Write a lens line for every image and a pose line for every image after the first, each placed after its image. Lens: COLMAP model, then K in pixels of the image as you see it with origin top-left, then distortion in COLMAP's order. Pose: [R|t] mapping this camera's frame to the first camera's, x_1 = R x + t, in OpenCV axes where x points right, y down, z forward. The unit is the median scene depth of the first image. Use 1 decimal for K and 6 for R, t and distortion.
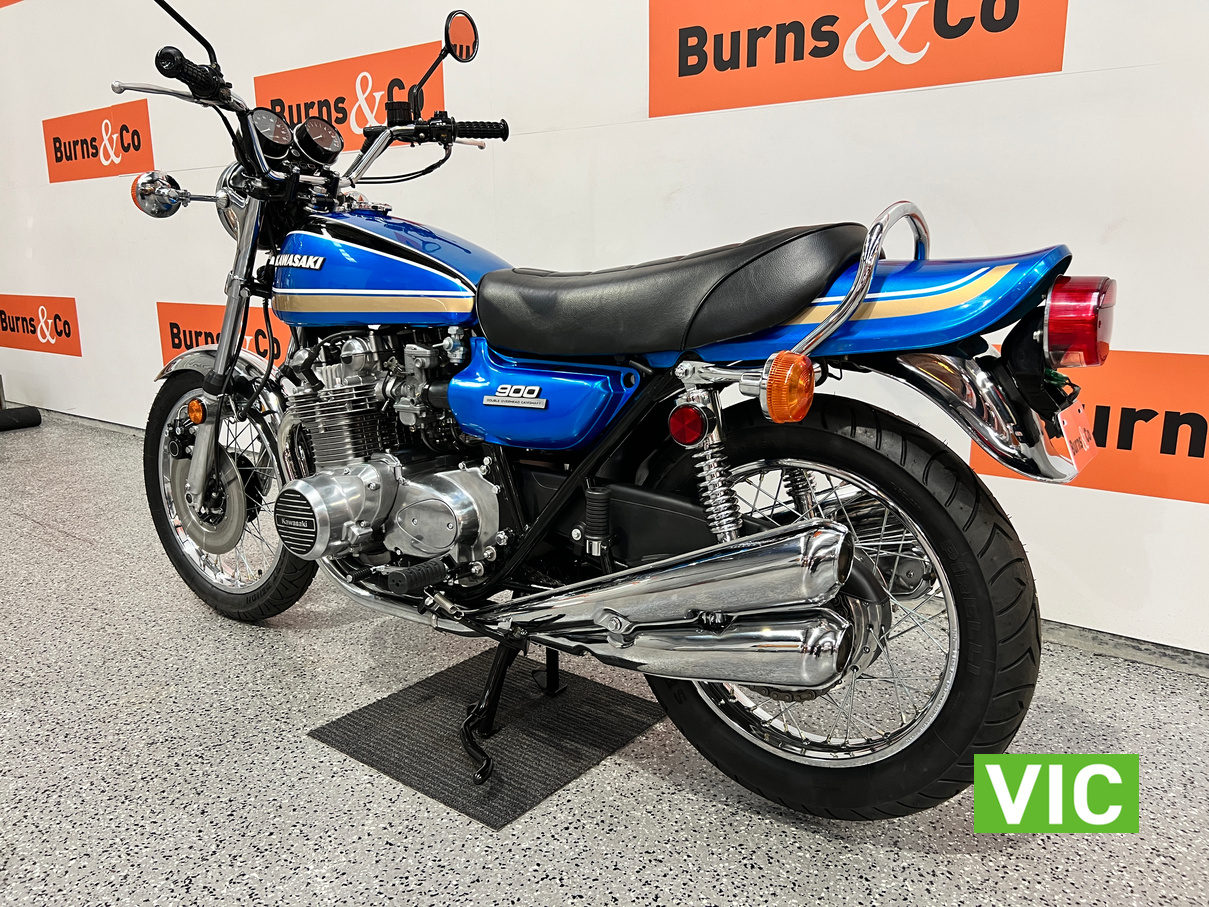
lens RADIAL K [[918.4, 0, 618.4], [0, 918.4, 456.1], [0, 0, 1]] dist [0.027251, -0.007266]
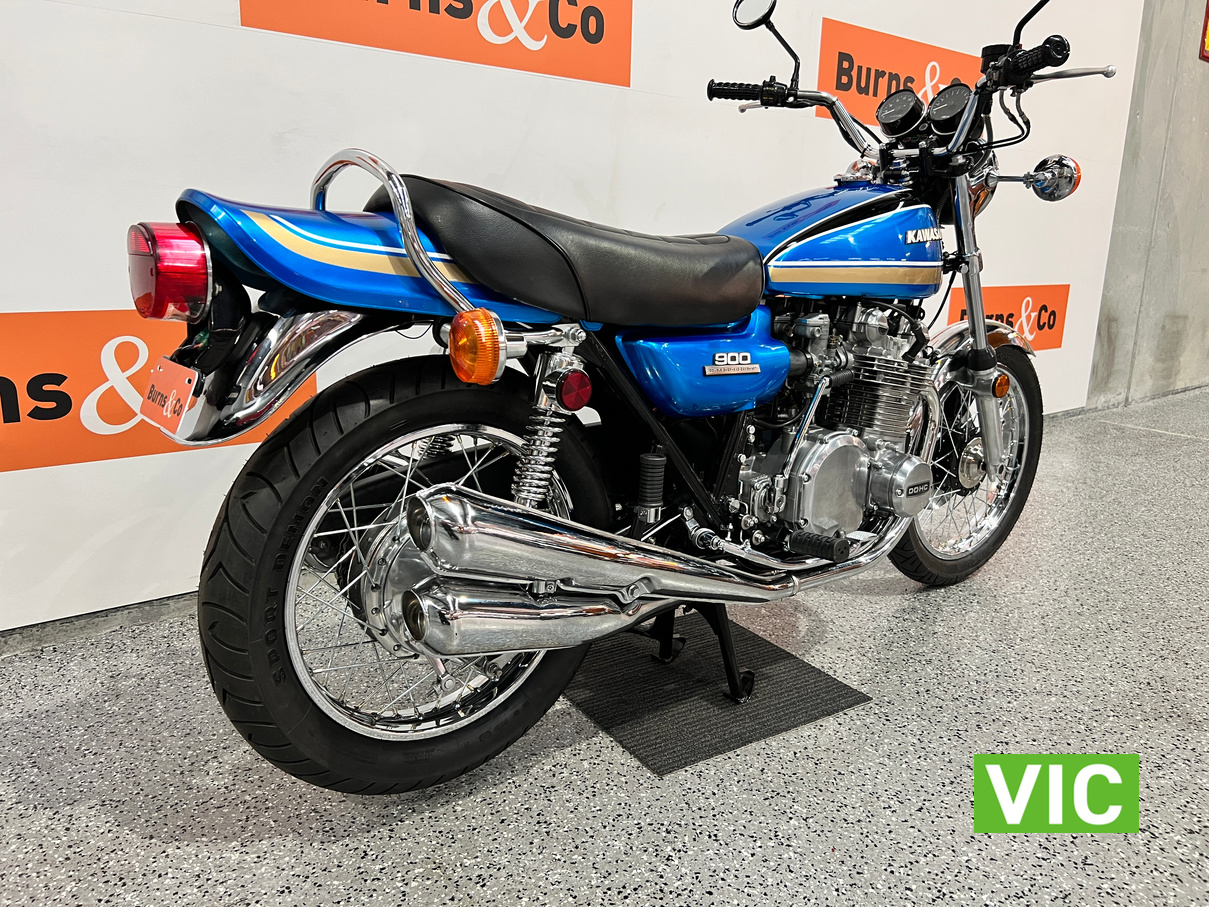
lens RADIAL K [[917.6, 0, 610.5], [0, 917.6, 443.0], [0, 0, 1]] dist [0.068562, -0.067387]
pose [[0.250307, -0.205674, 0.946068, -0.835036], [0.180630, 0.969938, 0.163073, -0.134642], [-0.951167, 0.130070, 0.279933, 0.679869]]
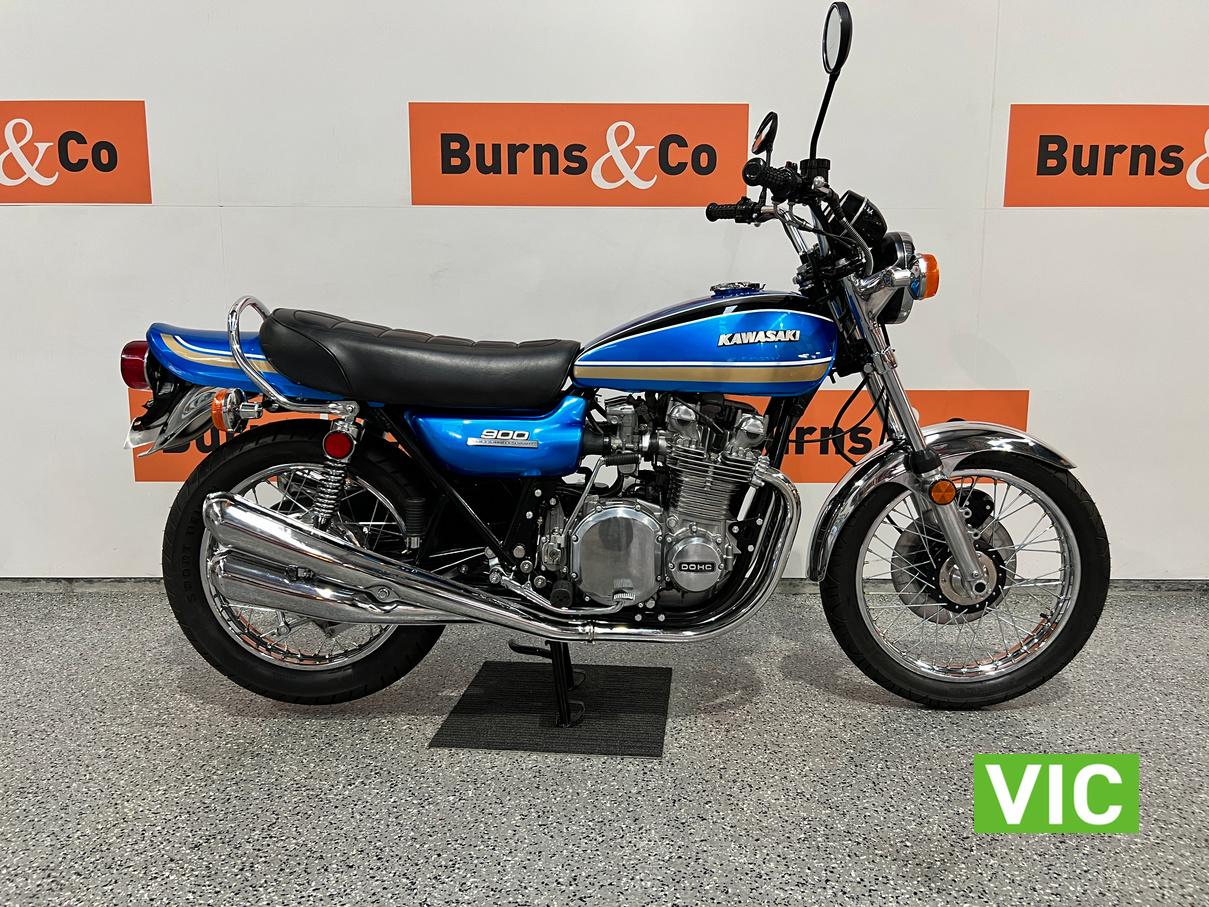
lens RADIAL K [[917.6, 0, 610.5], [0, 917.6, 443.0], [0, 0, 1]] dist [0.068562, -0.067387]
pose [[0.802223, -0.079275, 0.591737, -0.579611], [0.122925, 0.991841, -0.033774, -0.009575], [-0.584232, 0.099834, 0.805423, -0.036865]]
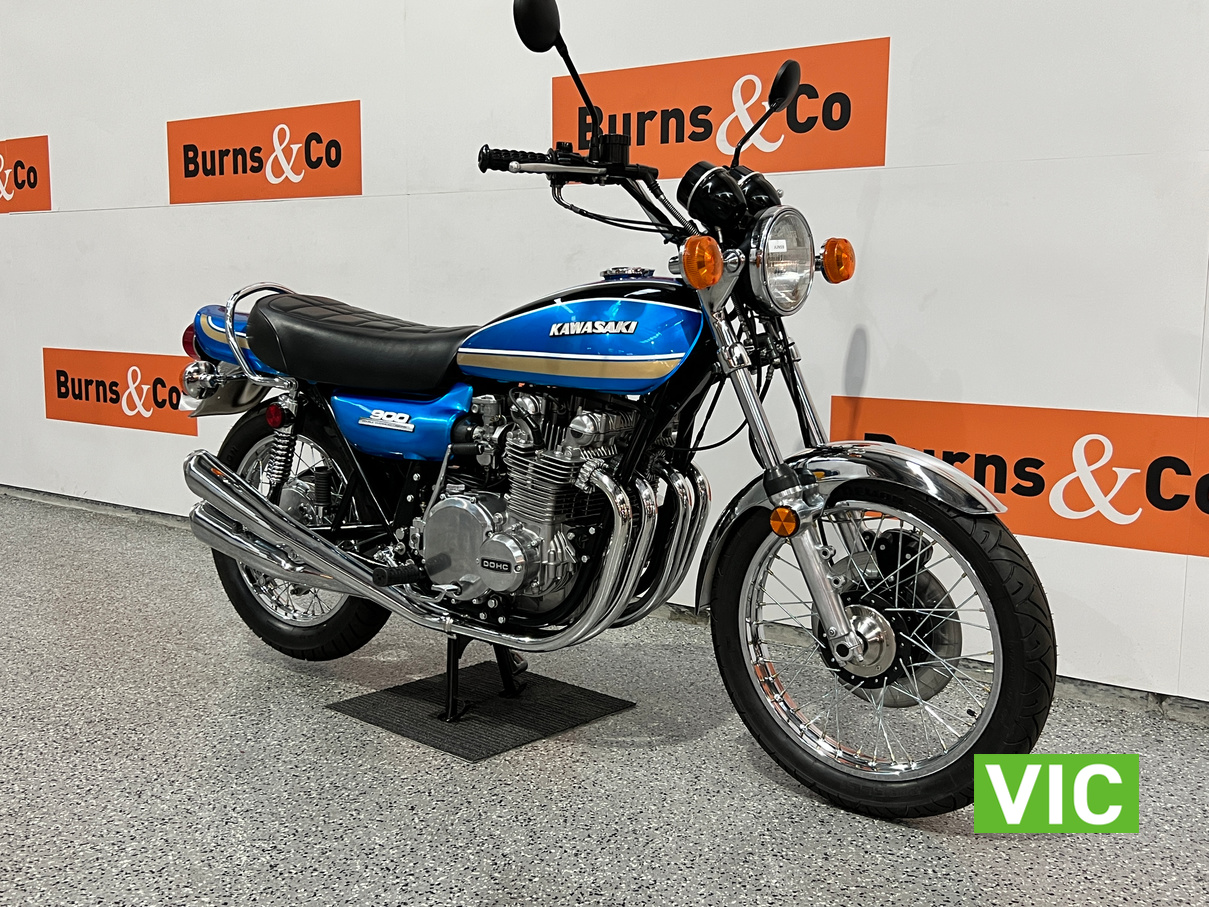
lens RADIAL K [[1234.5, 0, 618.1], [0, 1234.5, 457.1], [0, 0, 1]] dist [0.184216, -0.398082]
pose [[0.999781, 0.011702, 0.017367, 0.108648], [-0.010185, 0.996326, -0.085032, 0.087956], [-0.018298, 0.084836, 0.996227, -0.519100]]
